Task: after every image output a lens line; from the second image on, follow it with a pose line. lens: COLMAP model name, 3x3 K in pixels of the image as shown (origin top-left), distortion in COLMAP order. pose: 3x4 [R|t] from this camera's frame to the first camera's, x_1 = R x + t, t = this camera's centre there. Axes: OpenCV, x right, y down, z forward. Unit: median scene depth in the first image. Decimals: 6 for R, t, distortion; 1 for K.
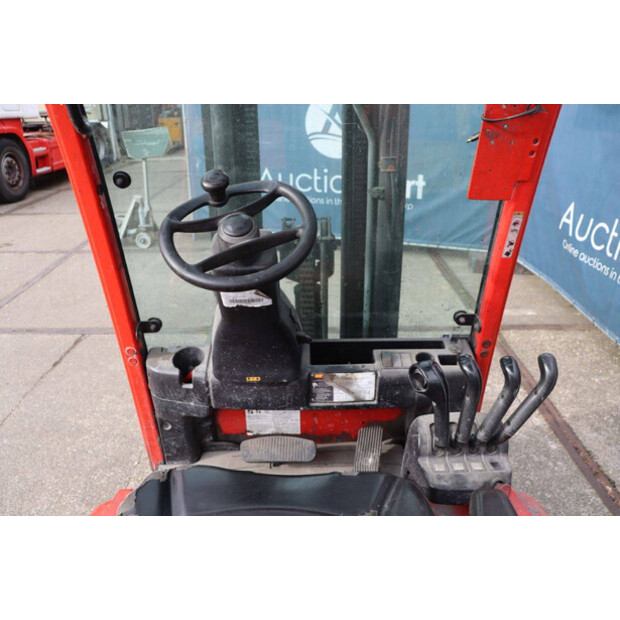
lens RADIAL K [[506.3, 0, 310.0], [0, 506.3, 310.0], [0, 0, 1]] dist [-0.168137, 0.136334]
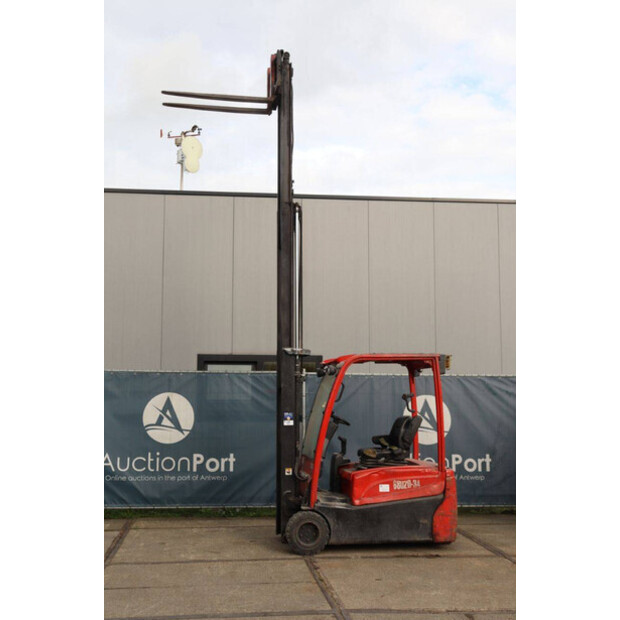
lens RADIAL K [[786.0, 0, 310.0], [0, 786.0, 310.0], [0, 0, 1]] dist [0.033232, 0.043530]
pose [[-0.125385, 0.122287, 0.984543, -6.556405], [0.395826, 0.916136, -0.063381, -0.613002], [-0.909726, 0.381760, -0.163274, 1.645493]]
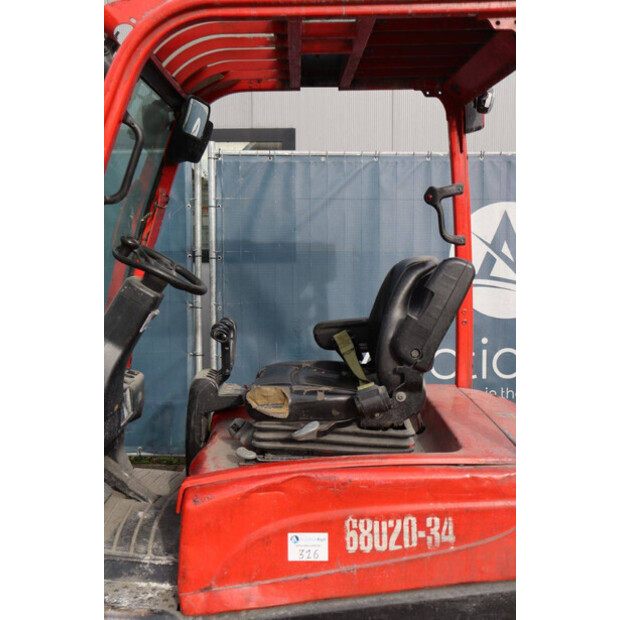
lens RADIAL K [[728.9, 0, 310.0], [0, 728.9, 310.0], [0, 0, 1]] dist [0.004254, 0.019808]
pose [[0.005551, -0.098040, 0.995167, -1.738244], [0.403931, 0.910600, 0.087456, -0.038881], [-0.914773, 0.401493, 0.044656, 0.380781]]
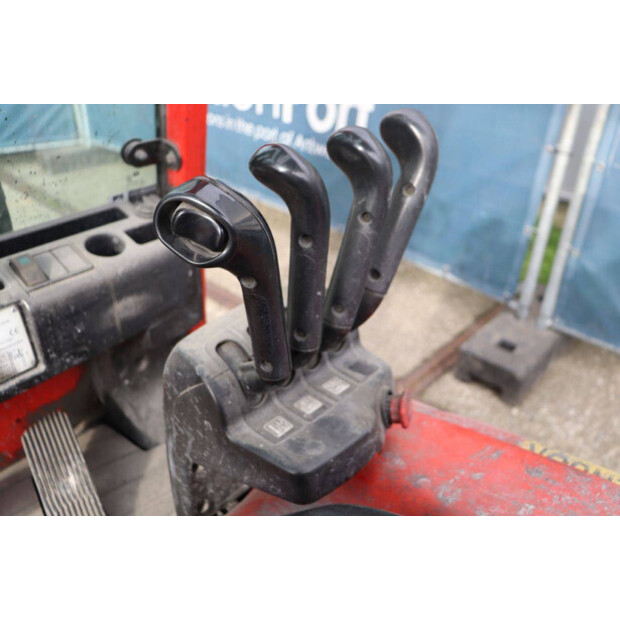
lens RADIAL K [[566.1, 0, 310.0], [0, 566.1, 310.0], [0, 0, 1]] dist [-0.142357, 0.140074]
pose [[0.687701, -0.370112, 0.624567, 0.003747], [0.281076, 0.928935, 0.240989, 0.082223], [-0.669375, 0.009822, 0.742859, 0.460771]]
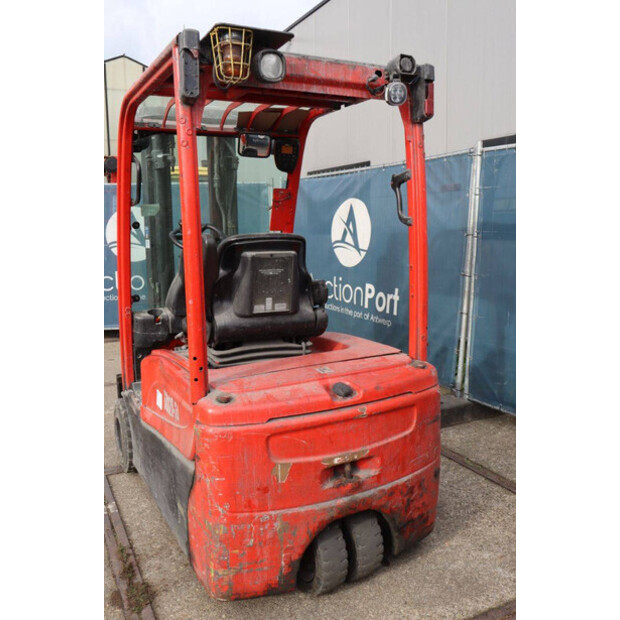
lens RADIAL K [[577.5, 0, 299.9], [0, 577.5, 309.6], [0, 0, 1]] dist [-0.131233, 0.150157]
pose [[0.897296, -0.070669, 0.435737, -0.751444], [0.182953, 0.957868, -0.221400, 0.735513], [-0.401732, 0.278380, 0.872420, -1.347695]]
